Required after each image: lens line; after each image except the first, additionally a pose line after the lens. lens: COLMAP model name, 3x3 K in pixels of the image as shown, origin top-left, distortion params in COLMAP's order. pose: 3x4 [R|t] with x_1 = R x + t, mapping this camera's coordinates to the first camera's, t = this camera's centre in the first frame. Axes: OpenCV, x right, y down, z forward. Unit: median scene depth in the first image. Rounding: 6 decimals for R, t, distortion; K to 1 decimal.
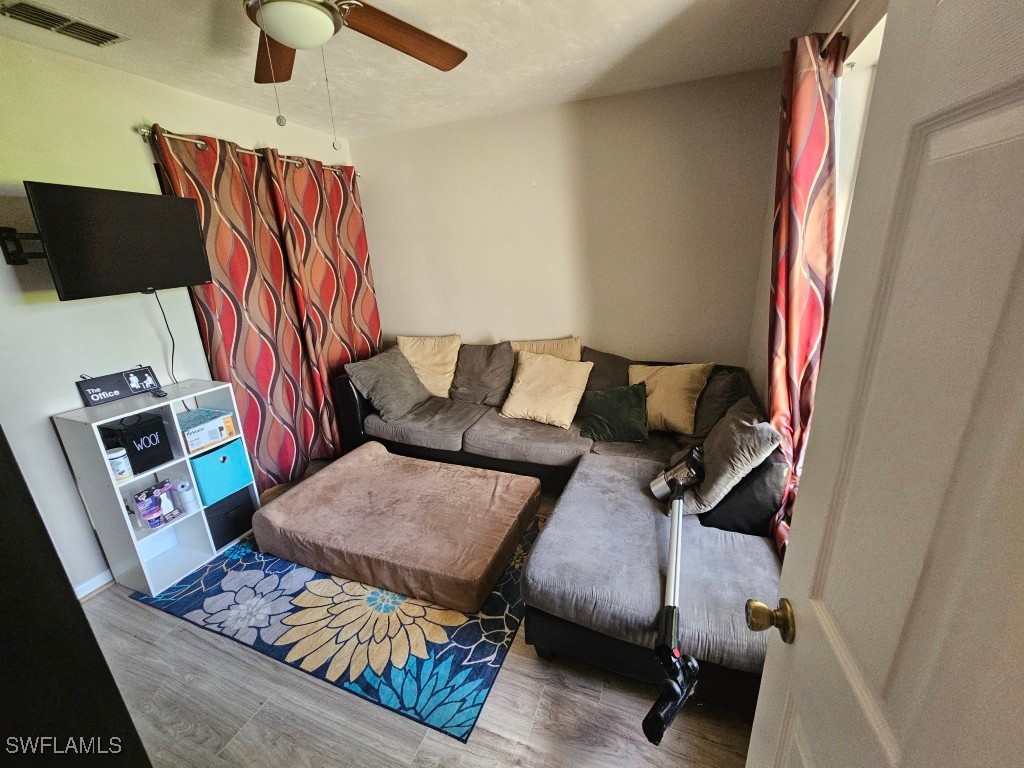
lens RADIAL K [[420.3, 0, 515.6], [0, 420.3, 385.1], [0, 0, 1]] dist [-0.000728, 0.000063]
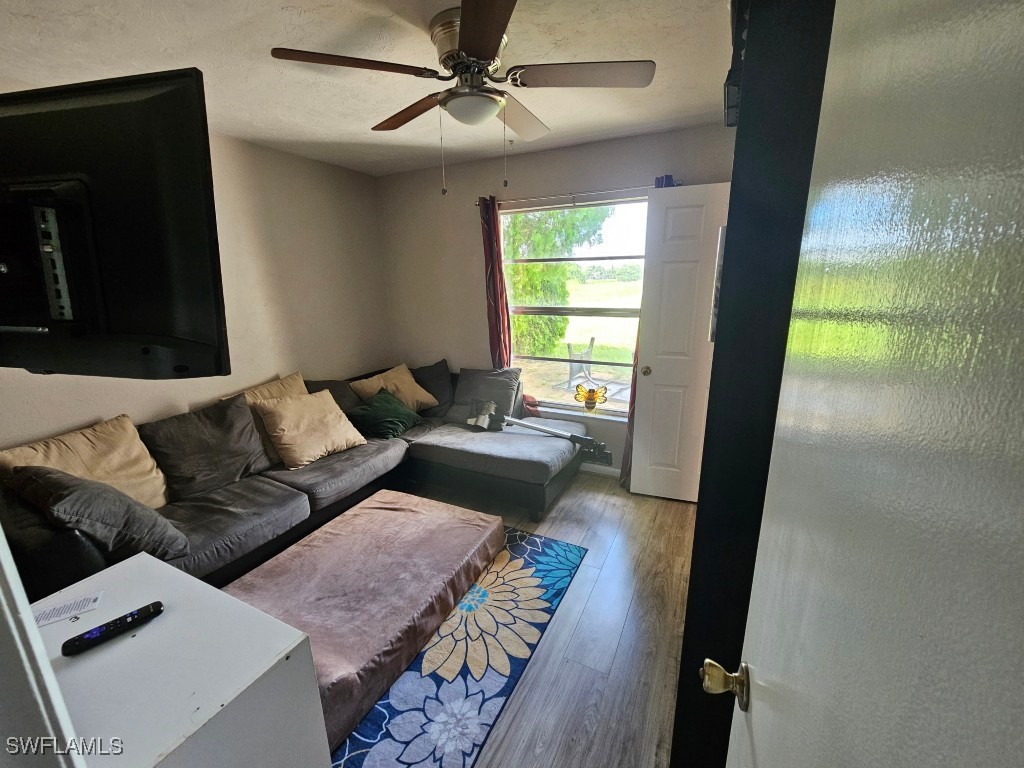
lens RADIAL K [[420.3, 0, 515.6], [0, 420.3, 385.1], [0, 0, 1]] dist [-0.000728, 0.000063]
pose [[0.083447, -0.205917, 0.975005, -1.342495], [0.315256, 0.933620, 0.170195, -0.155818], [-0.945331, 0.293174, 0.142824, 0.638450]]
